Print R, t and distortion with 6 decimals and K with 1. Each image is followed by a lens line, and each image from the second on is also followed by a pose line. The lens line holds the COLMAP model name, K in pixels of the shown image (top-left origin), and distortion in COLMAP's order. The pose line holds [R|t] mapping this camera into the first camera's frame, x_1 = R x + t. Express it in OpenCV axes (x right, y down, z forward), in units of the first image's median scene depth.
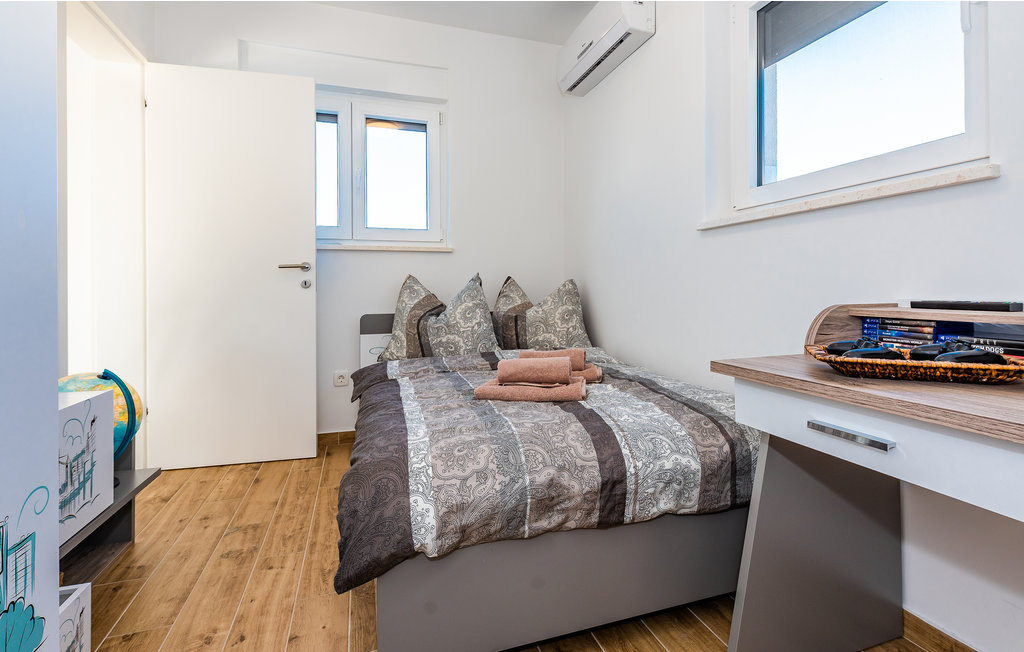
lens RADIAL K [[508.8, 0, 530.0], [0, 508.8, 285.5], [0, 0, 1]] dist [0.003143, -0.000416]
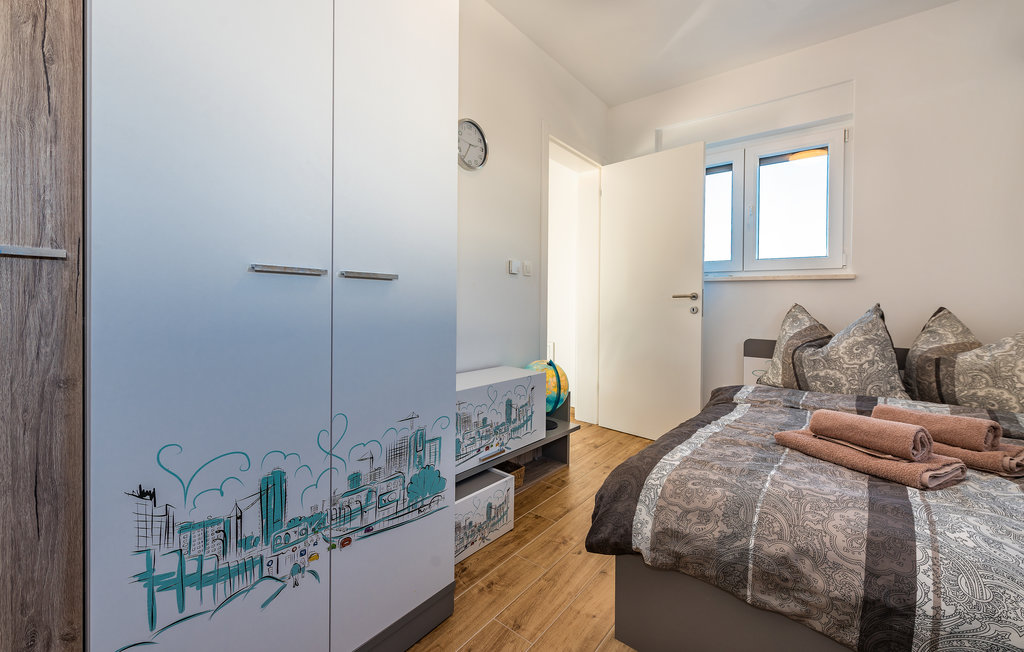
lens RADIAL K [[409.6, 0, 511.2], [0, 409.6, 303.6], [0, 0, 1]] dist [0.001338, -0.000422]
pose [[0.520337, 0.018812, -0.853754, 0.198489], [-0.012192, 0.999819, 0.014599, -0.031531], [0.853874, 0.002813, 0.520473, 0.114187]]
